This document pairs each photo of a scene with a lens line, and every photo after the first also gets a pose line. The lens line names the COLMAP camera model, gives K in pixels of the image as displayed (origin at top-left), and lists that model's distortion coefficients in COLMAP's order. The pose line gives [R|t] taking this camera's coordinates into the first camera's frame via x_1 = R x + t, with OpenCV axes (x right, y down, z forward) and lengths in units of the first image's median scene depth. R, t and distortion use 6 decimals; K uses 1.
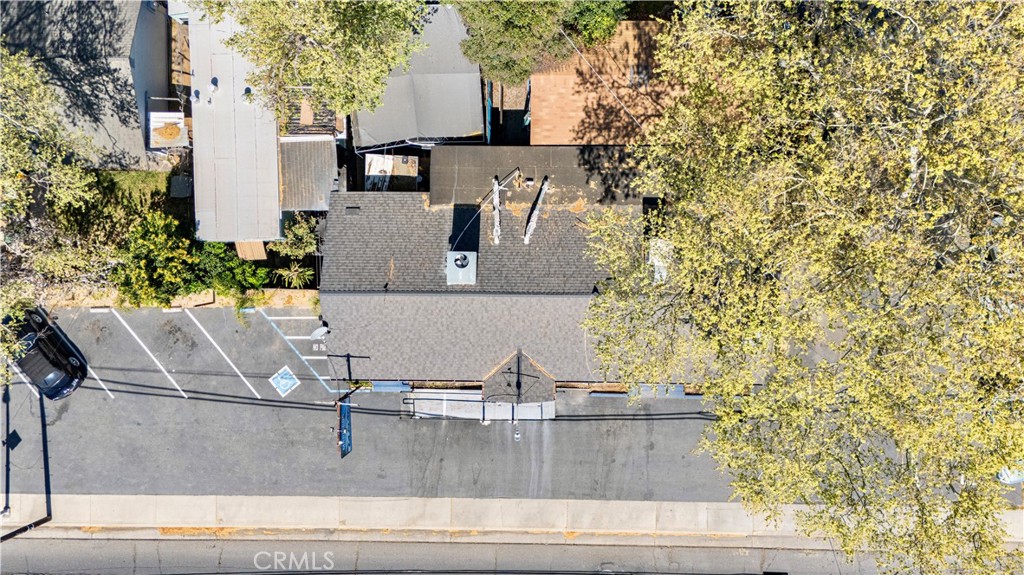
lens RADIAL K [[749.3, 0, 512.0], [0, 749.3, 287.5], [0, 0, 1]] dist [0.074135, -0.077849]
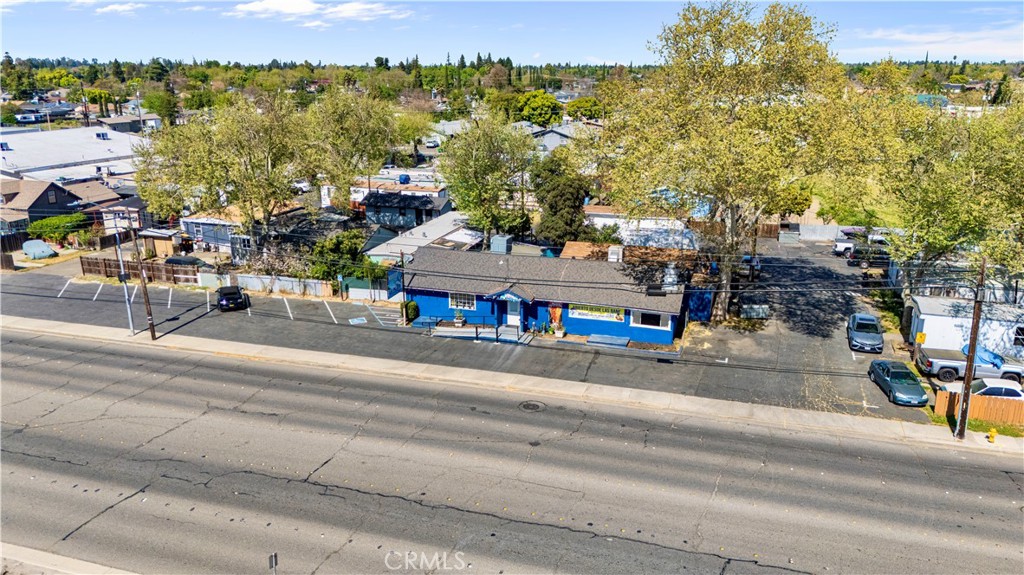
lens RADIAL K [[749.3, 0, 512.0], [0, 749.3, 287.5], [0, 0, 1]] dist [0.074135, -0.077849]
pose [[0.954121, 0.085862, -0.286846, 0.396874], [-0.299403, 0.263237, -0.917095, 1.350704], [-0.003235, 0.960903, 0.276868, 0.531022]]
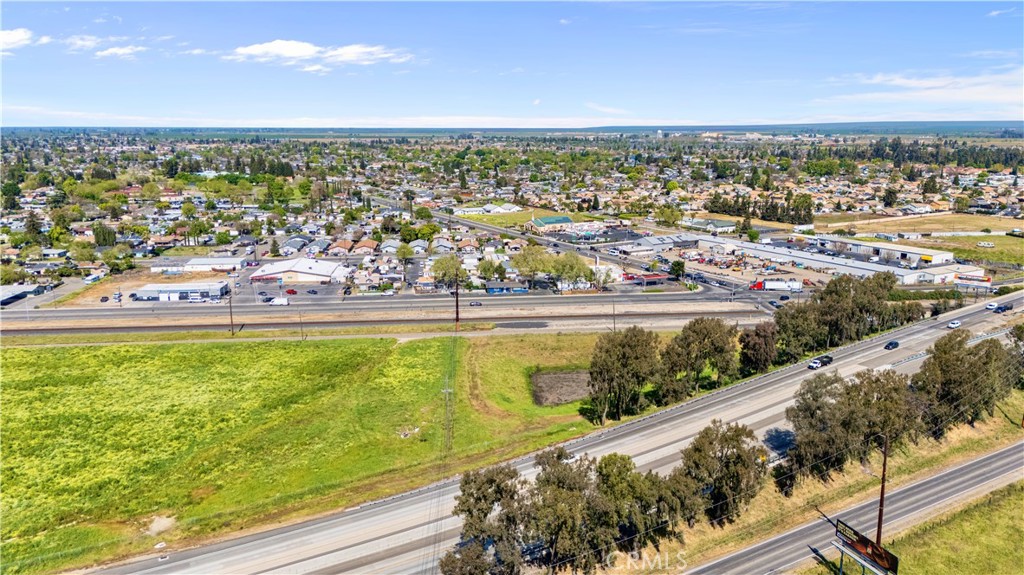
lens RADIAL K [[749.3, 0, 512.0], [0, 749.3, 287.5], [0, 0, 1]] dist [0.074135, -0.077849]
pose [[0.995142, -0.018978, 0.096602, -0.792416], [0.098441, 0.203941, -0.974021, 9.092809], [-0.001216, 0.978799, 0.204819, -0.961645]]
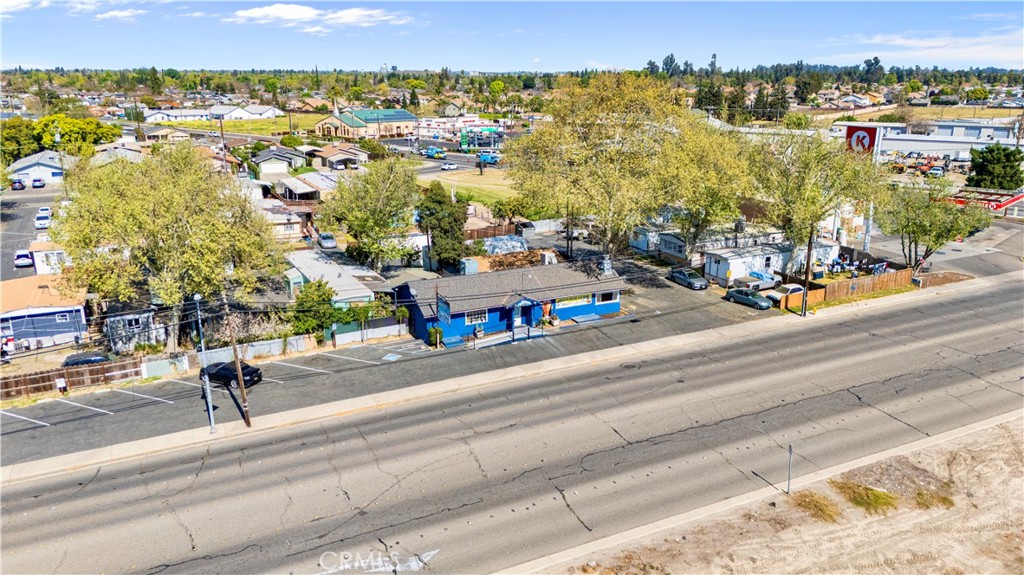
lens RADIAL K [[749.3, 0, 512.0], [0, 749.3, 287.5], [0, 0, 1]] dist [0.074135, -0.077849]
pose [[0.890022, -0.120116, 0.439810, -0.752678], [0.455912, 0.239082, -0.857312, 1.561191], [-0.002174, 0.963541, 0.267550, 0.430856]]
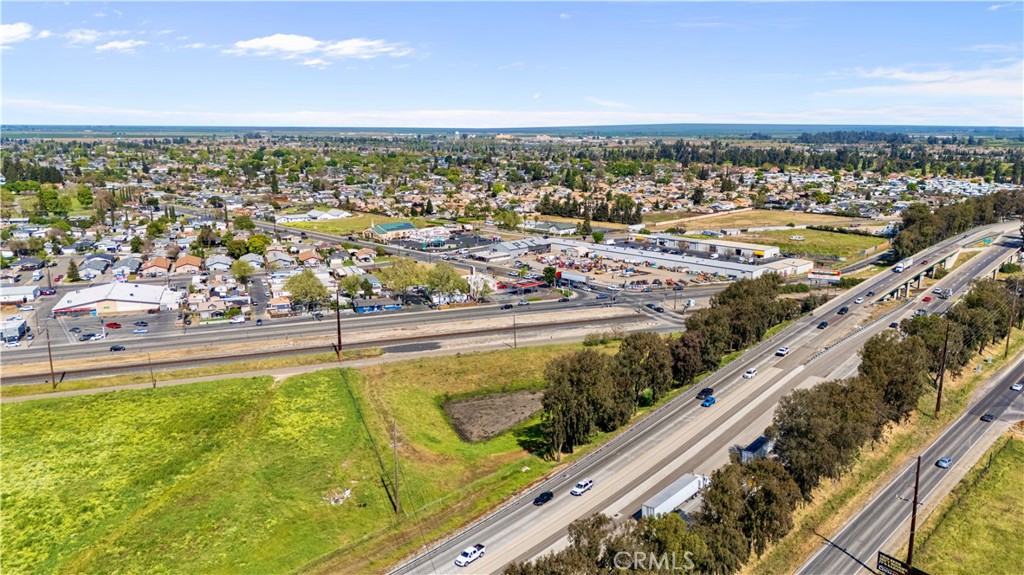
lens RADIAL K [[749.3, 0, 512.0], [0, 749.3, 287.5], [0, 0, 1]] dist [0.074135, -0.077849]
pose [[0.932502, -0.069979, 0.354322, -1.532616], [0.361145, 0.191167, -0.912704, 8.282592], [-0.003865, 0.979060, 0.203536, -0.983406]]
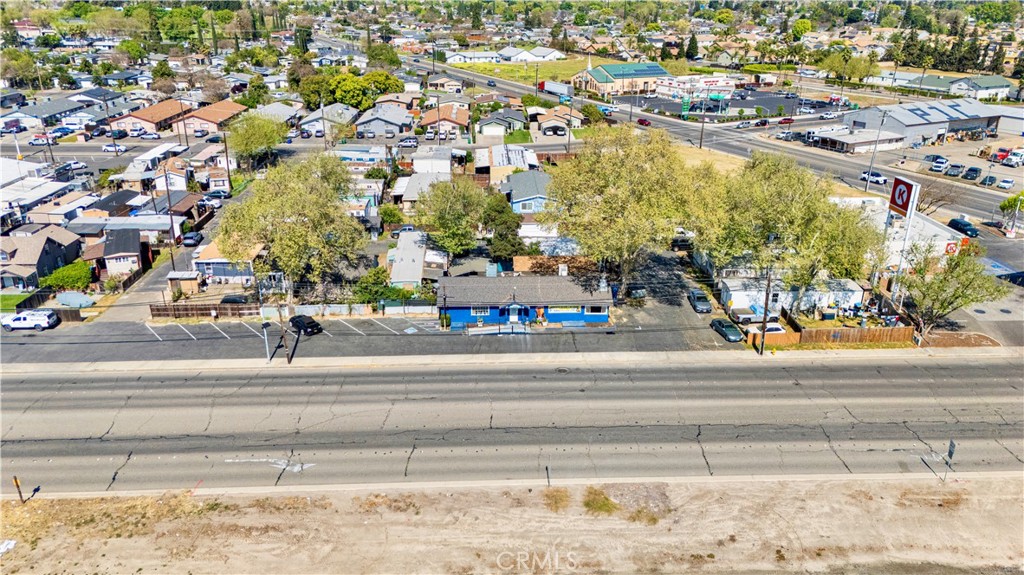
lens RADIAL K [[749.3, 0, 512.0], [0, 749.3, 287.5], [0, 0, 1]] dist [0.074135, -0.077849]
pose [[0.998489, -0.007470, 0.054437, -0.118479], [0.053412, 0.364496, -0.929672, 2.166286], [-0.012897, 0.931175, 0.364344, 0.060746]]
